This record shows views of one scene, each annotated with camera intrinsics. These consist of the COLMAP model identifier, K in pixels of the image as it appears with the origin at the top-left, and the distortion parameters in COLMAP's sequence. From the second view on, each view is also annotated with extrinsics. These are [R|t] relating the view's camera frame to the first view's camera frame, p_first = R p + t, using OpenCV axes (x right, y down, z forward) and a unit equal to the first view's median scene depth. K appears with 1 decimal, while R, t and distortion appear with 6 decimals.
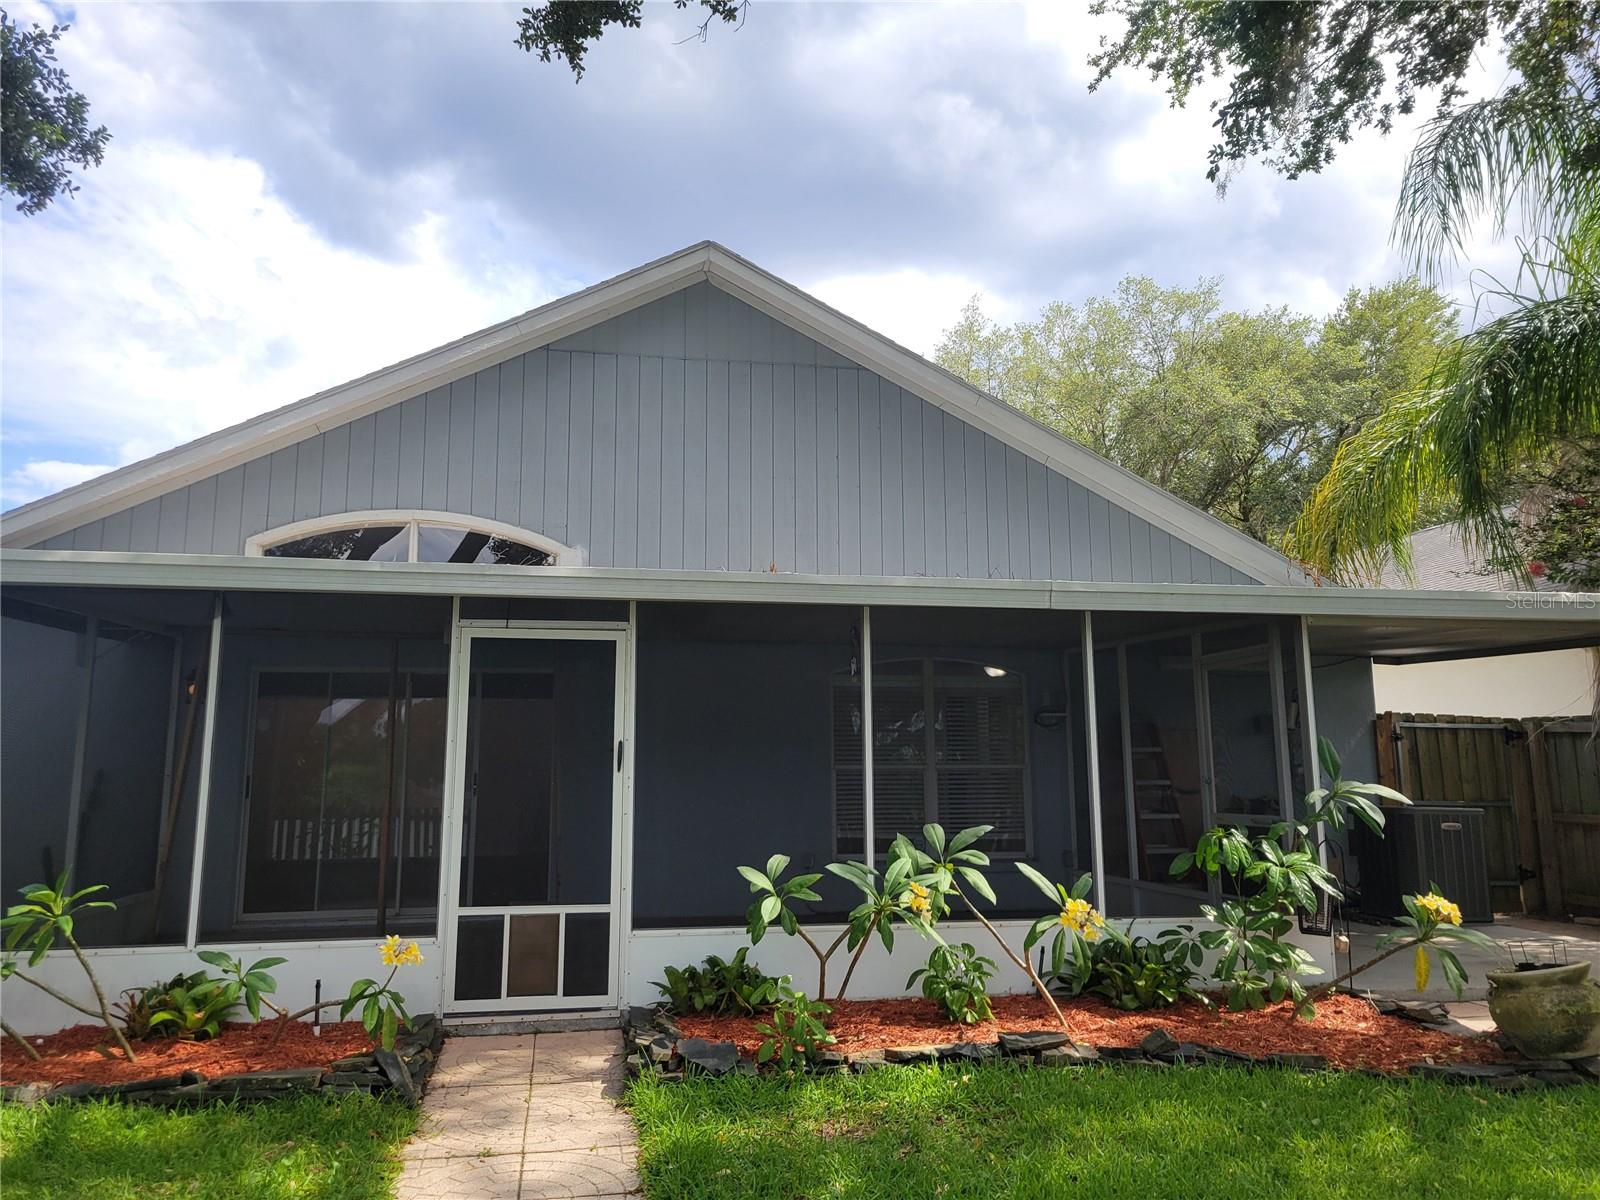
lens RADIAL K [[1184.8, 0, 780.2], [0, 1184.8, 601.4], [0, 0, 1]] dist [0.043778, -0.010858]
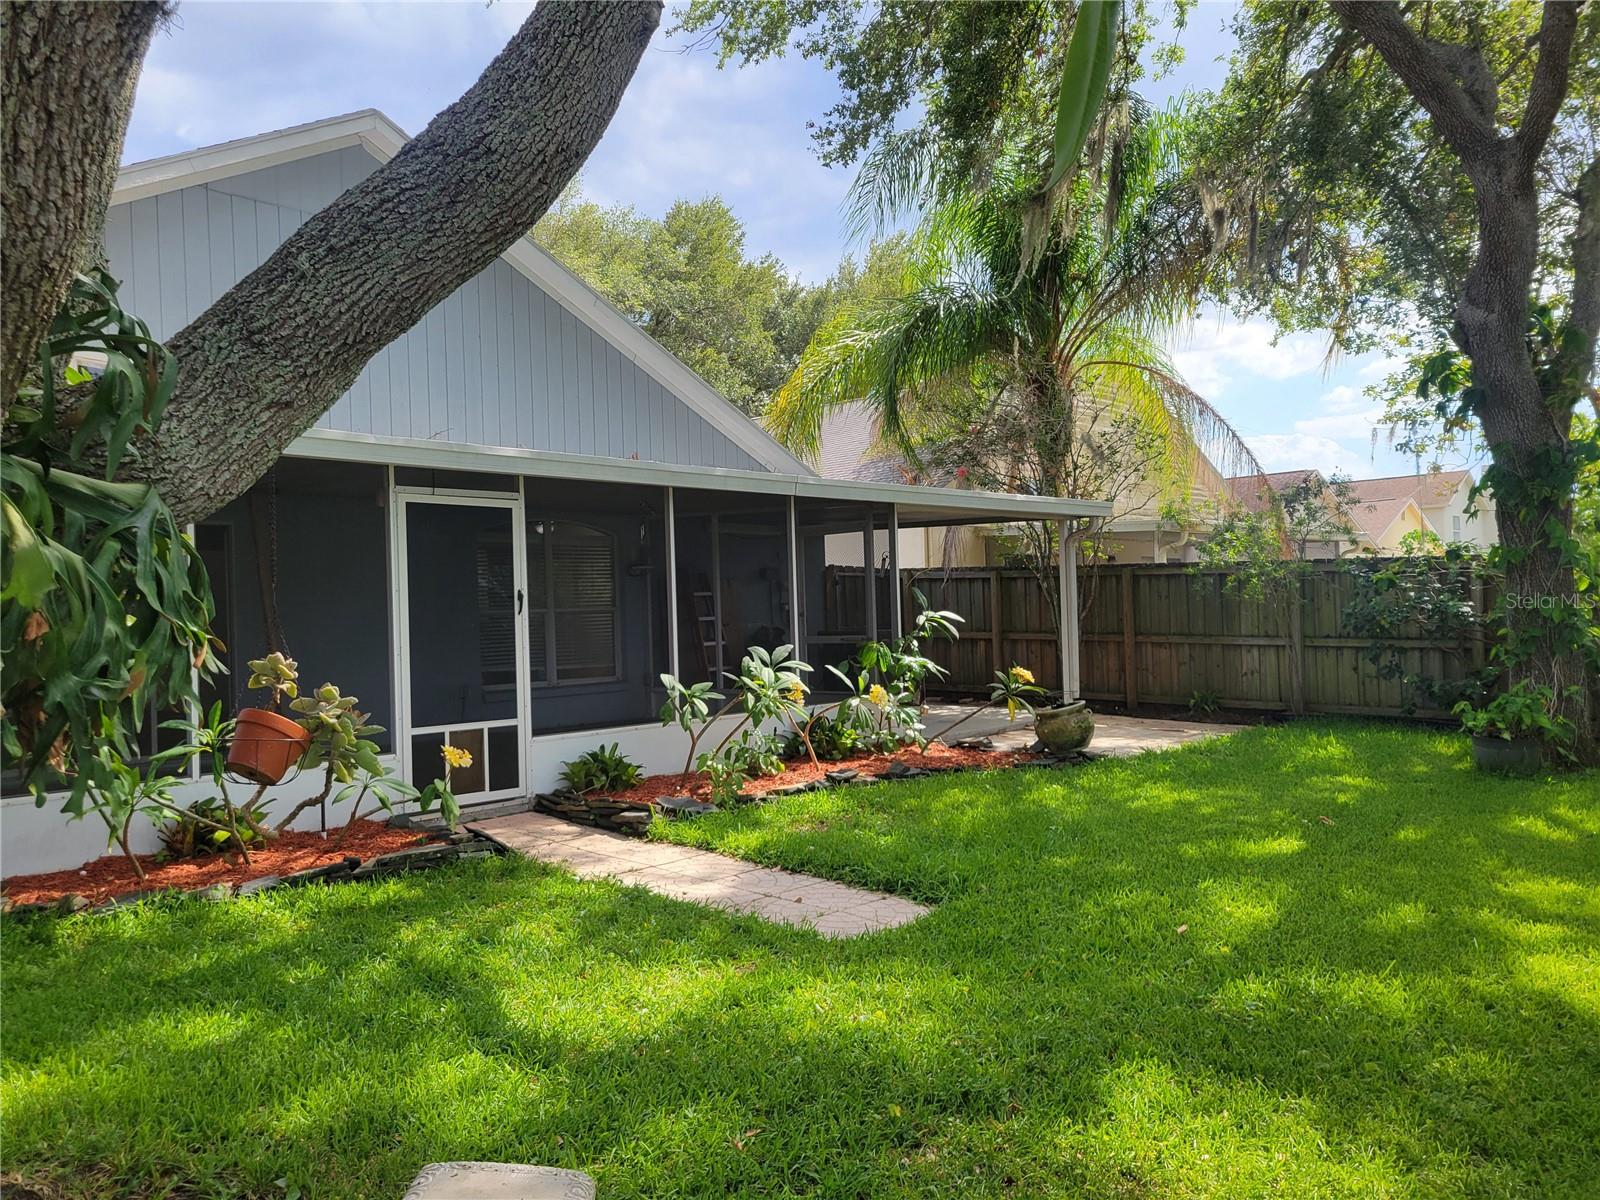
lens RADIAL K [[1184.8, 0, 780.2], [0, 1184.8, 601.4], [0, 0, 1]] dist [0.043778, -0.010858]
pose [[0.808651, -0.014283, 0.588115, -0.645343], [-0.060238, 0.992440, 0.106928, -0.019170], [-0.585197, -0.121894, 0.801677, -0.153096]]
